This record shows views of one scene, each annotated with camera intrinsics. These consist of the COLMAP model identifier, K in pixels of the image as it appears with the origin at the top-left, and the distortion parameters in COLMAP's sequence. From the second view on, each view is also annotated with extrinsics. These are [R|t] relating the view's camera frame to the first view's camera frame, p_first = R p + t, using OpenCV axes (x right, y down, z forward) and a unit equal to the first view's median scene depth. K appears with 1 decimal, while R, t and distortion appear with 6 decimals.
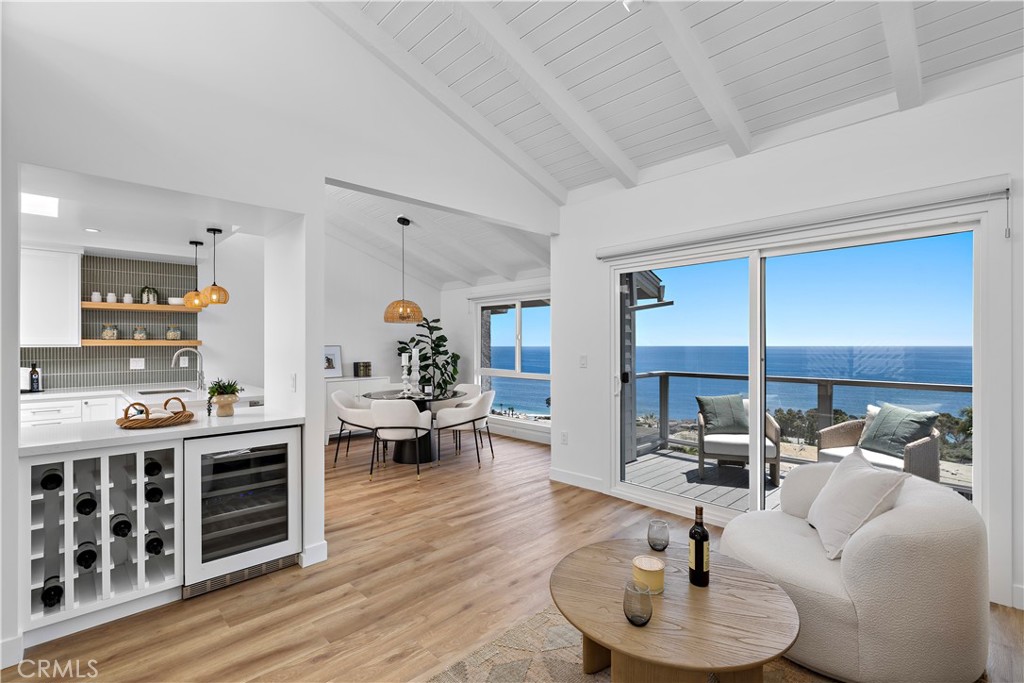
lens RADIAL K [[472.5, 0, 507.2], [0, 472.5, 346.2], [0, 0, 1]] dist [-0.000145, 0.000132]
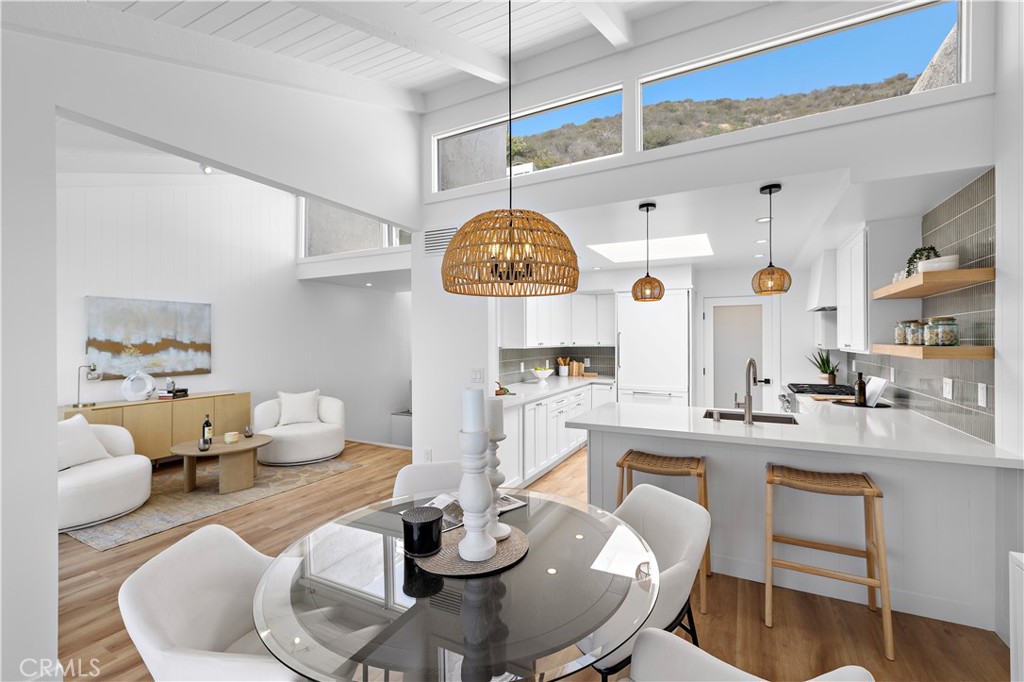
lens RADIAL K [[438.0, 0, 512.0], [0, 438.0, 341.0], [0, 0, 1]] dist [0.001168, 0.000041]
pose [[-0.947738, 0.004700, -0.319015, -0.291713], [0.004155, 0.999989, 0.002389, -0.042533], [0.319023, 0.000939, -0.947747, 2.701911]]
